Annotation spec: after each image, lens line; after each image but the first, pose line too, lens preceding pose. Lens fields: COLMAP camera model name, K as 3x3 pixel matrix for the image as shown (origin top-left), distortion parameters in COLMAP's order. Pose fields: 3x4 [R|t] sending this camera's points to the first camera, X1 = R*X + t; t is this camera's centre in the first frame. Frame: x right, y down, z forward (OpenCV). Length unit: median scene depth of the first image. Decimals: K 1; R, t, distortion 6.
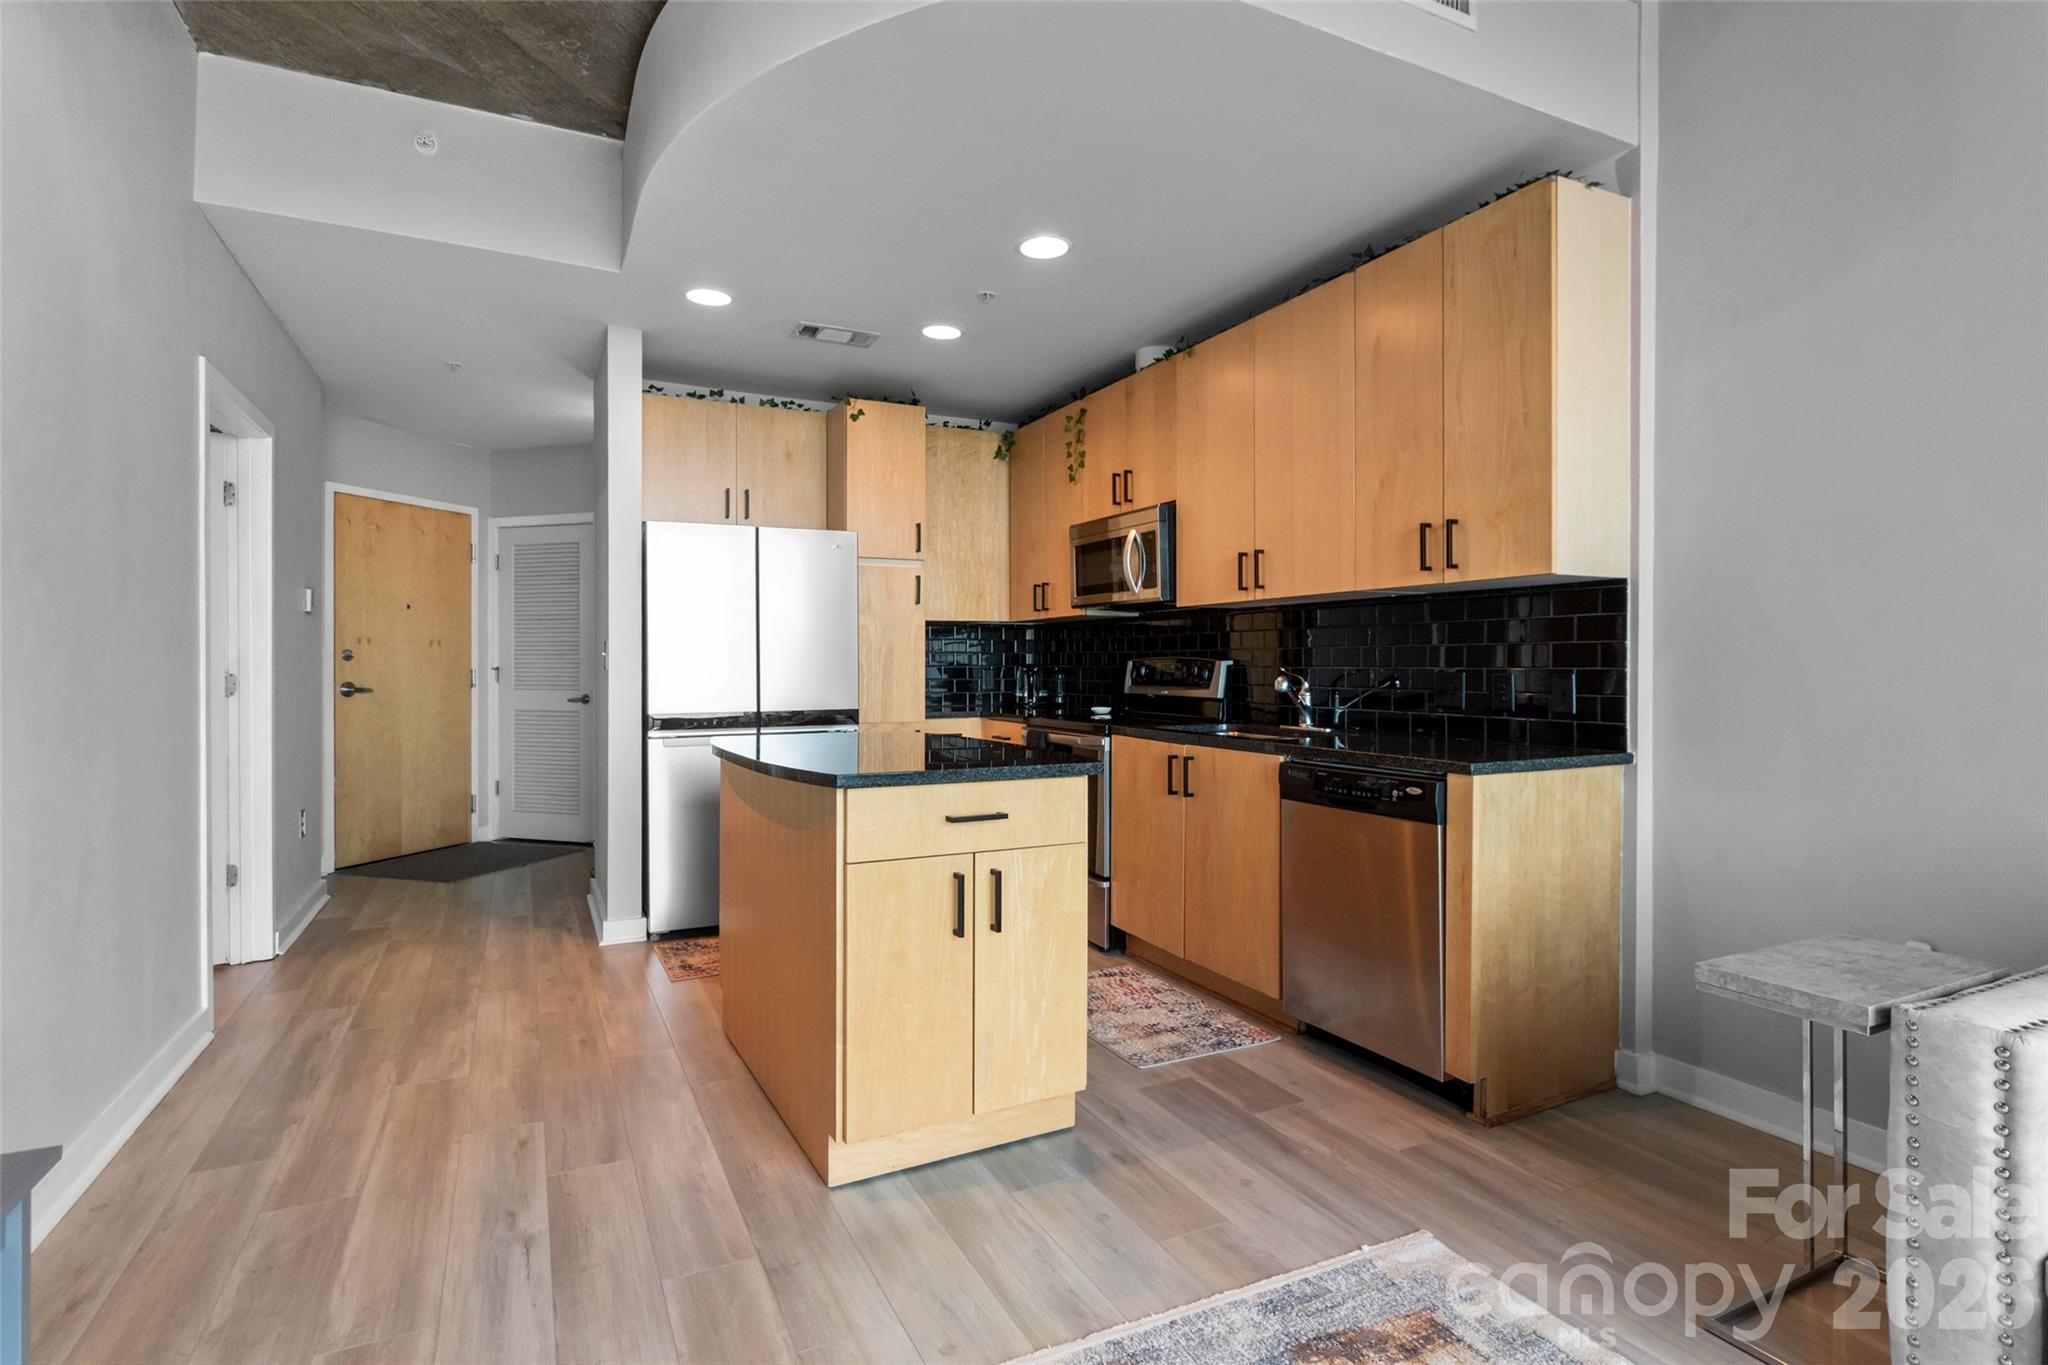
lens RADIAL K [[1016.1, 0, 1029.9], [0, 1016.1, 661.0], [0, 0, 1]] dist [0.006721, -0.005961]
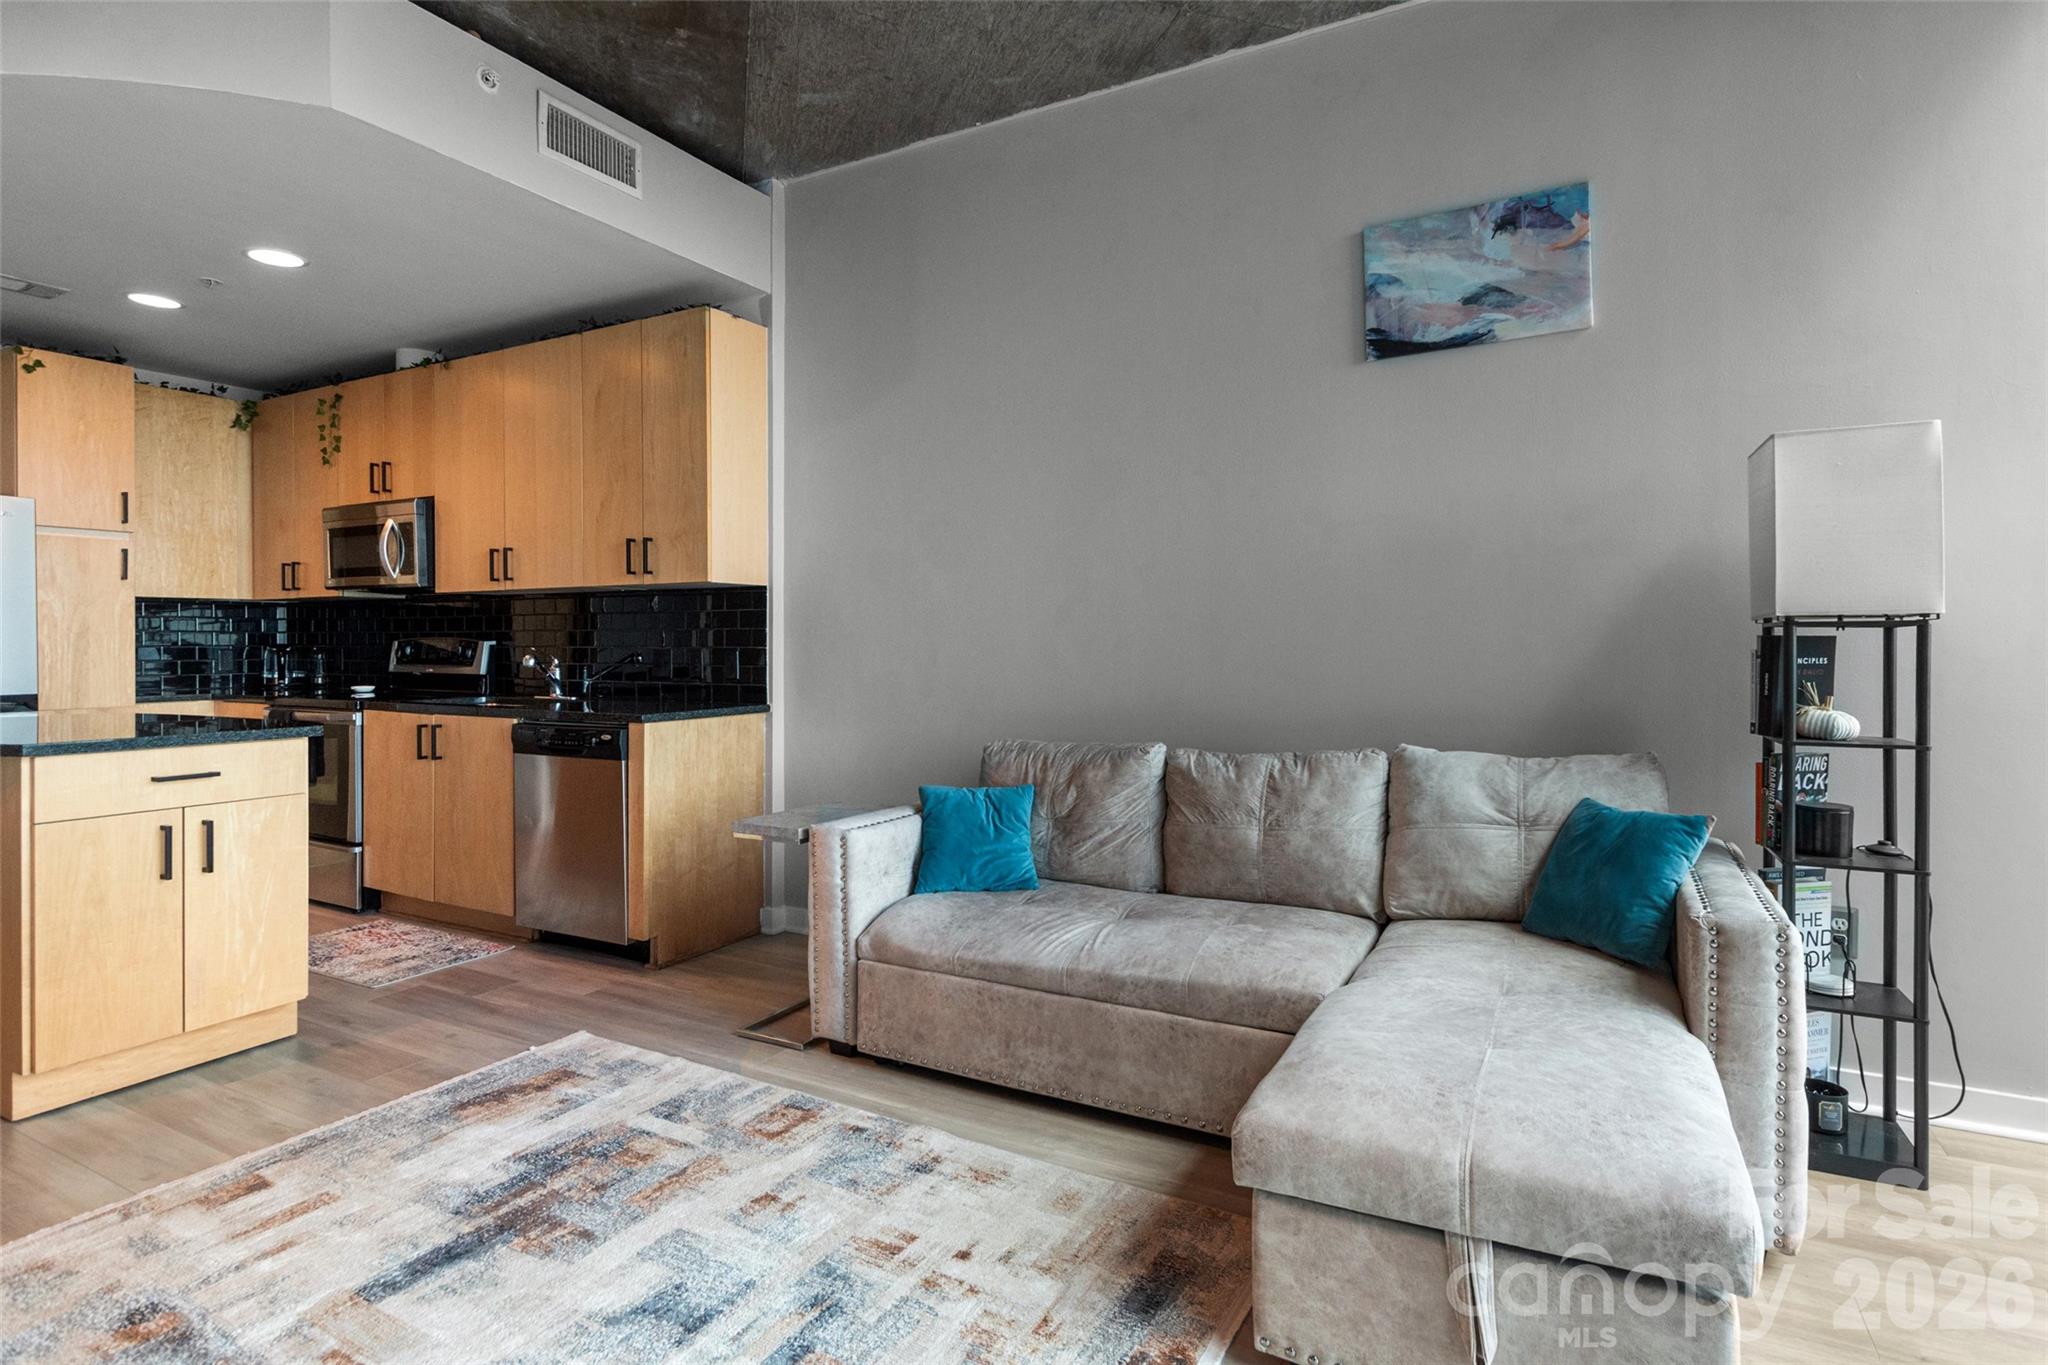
lens RADIAL K [[1016.1, 0, 1044.0], [0, 1016.1, 649.2], [0, 0, 1]] dist [0.006721, -0.005961]
pose [[0.814253, -0.004005, 0.580497, 0.041382], [-0.001978, 0.999951, 0.009673, -0.003749], [-0.580507, -0.009024, 0.814205, -0.298247]]
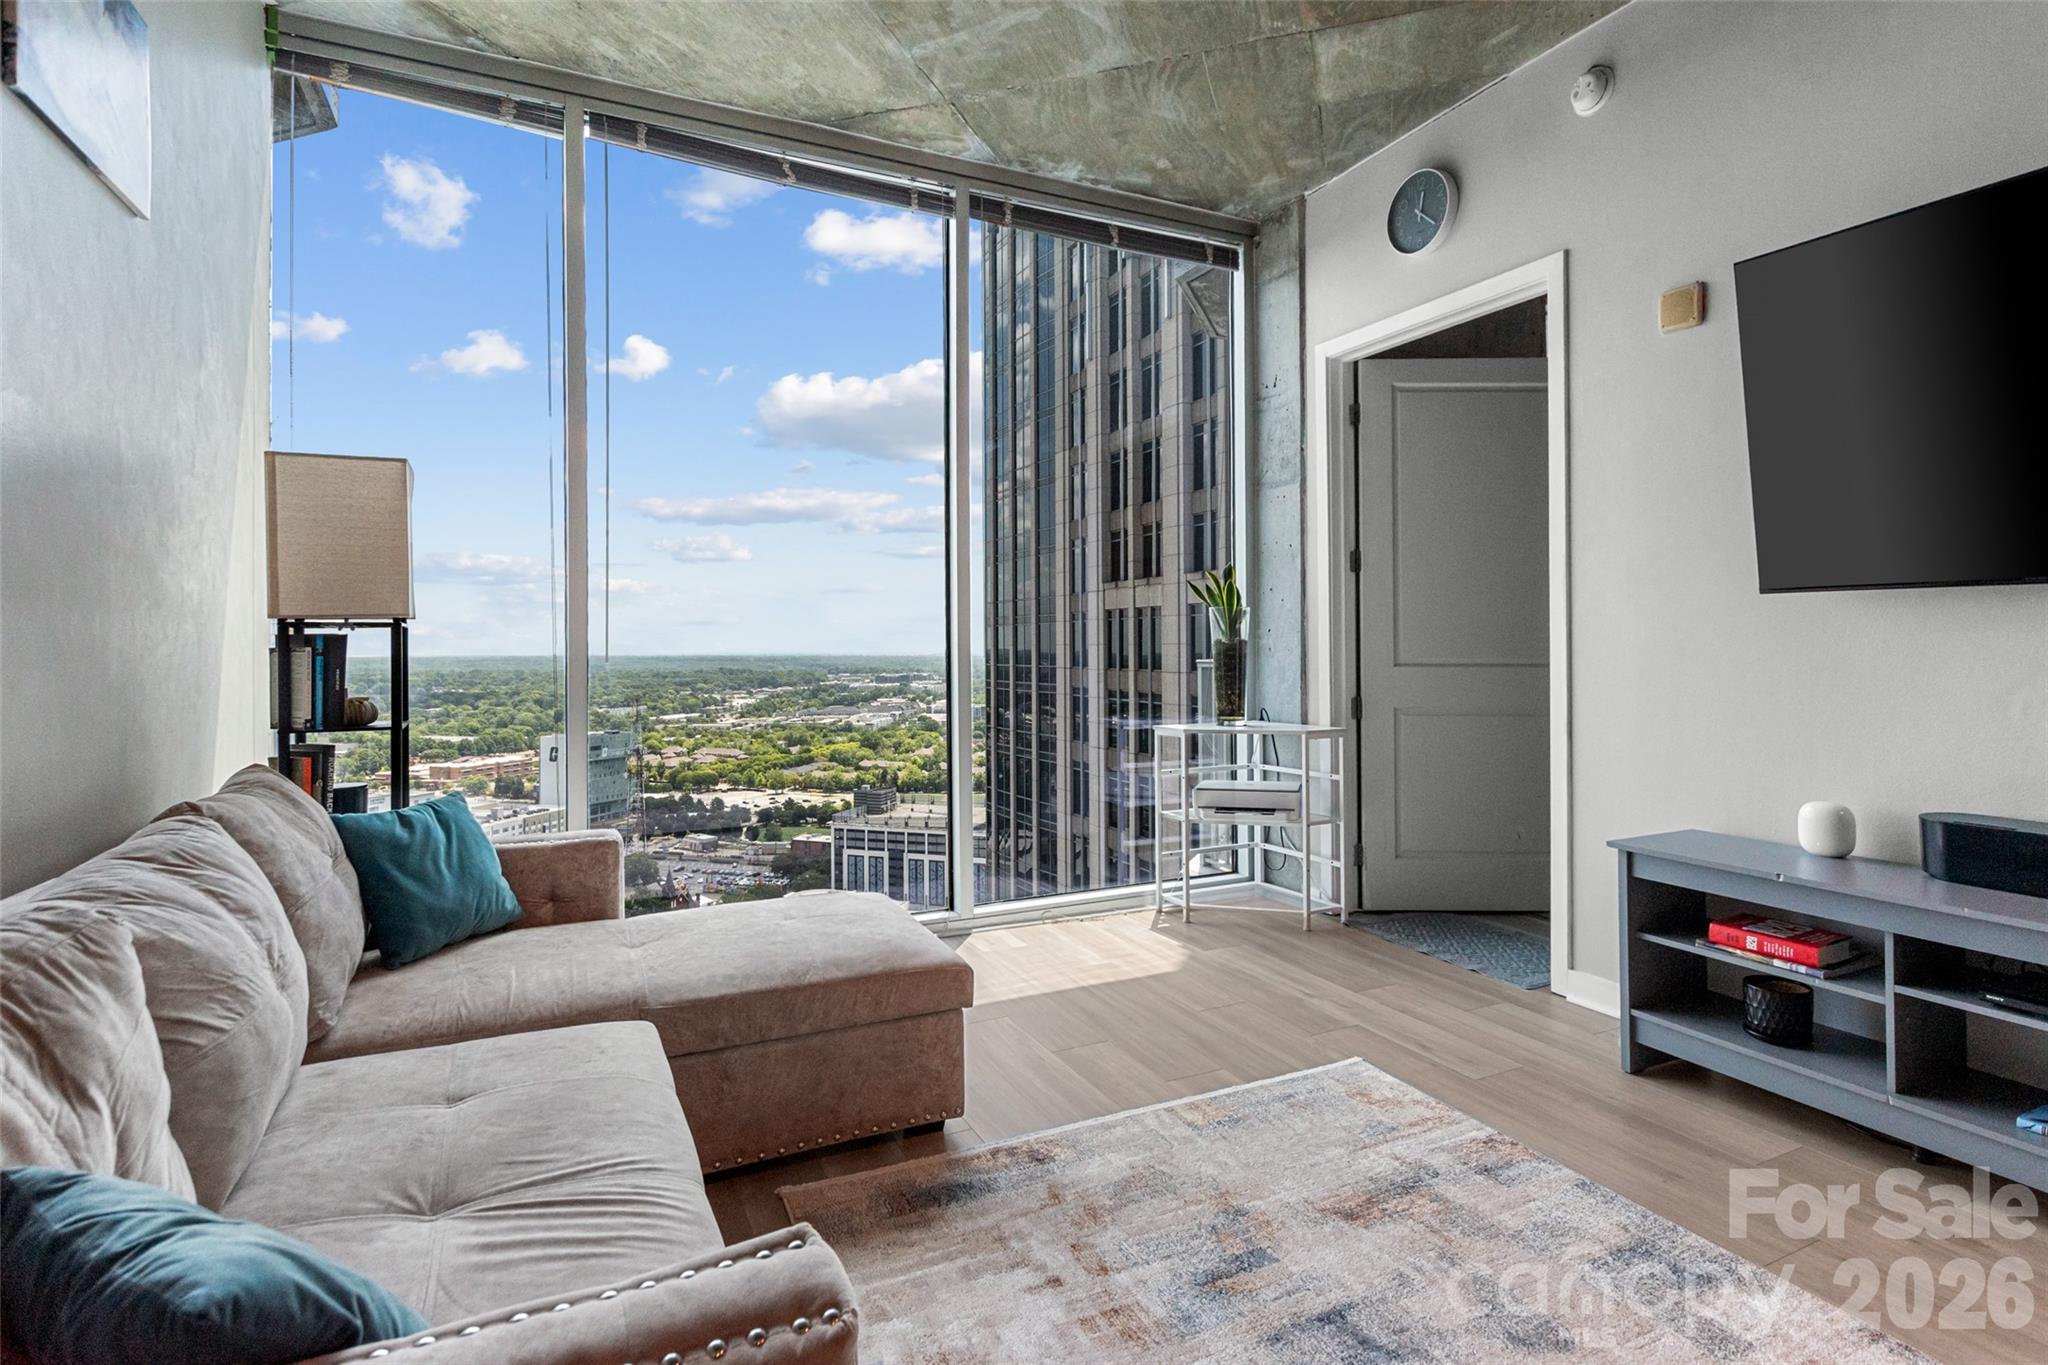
lens RADIAL K [[1016.1, 0, 1037.6], [0, 1016.1, 640.7], [0, 0, 1]] dist [0.006721, -0.005961]
pose [[-0.999866, 0.005670, 0.015327, 0.285069], [0.005530, 0.999943, -0.009122, 0.005367], [-0.015378, -0.009036, -0.999841, 0.563153]]
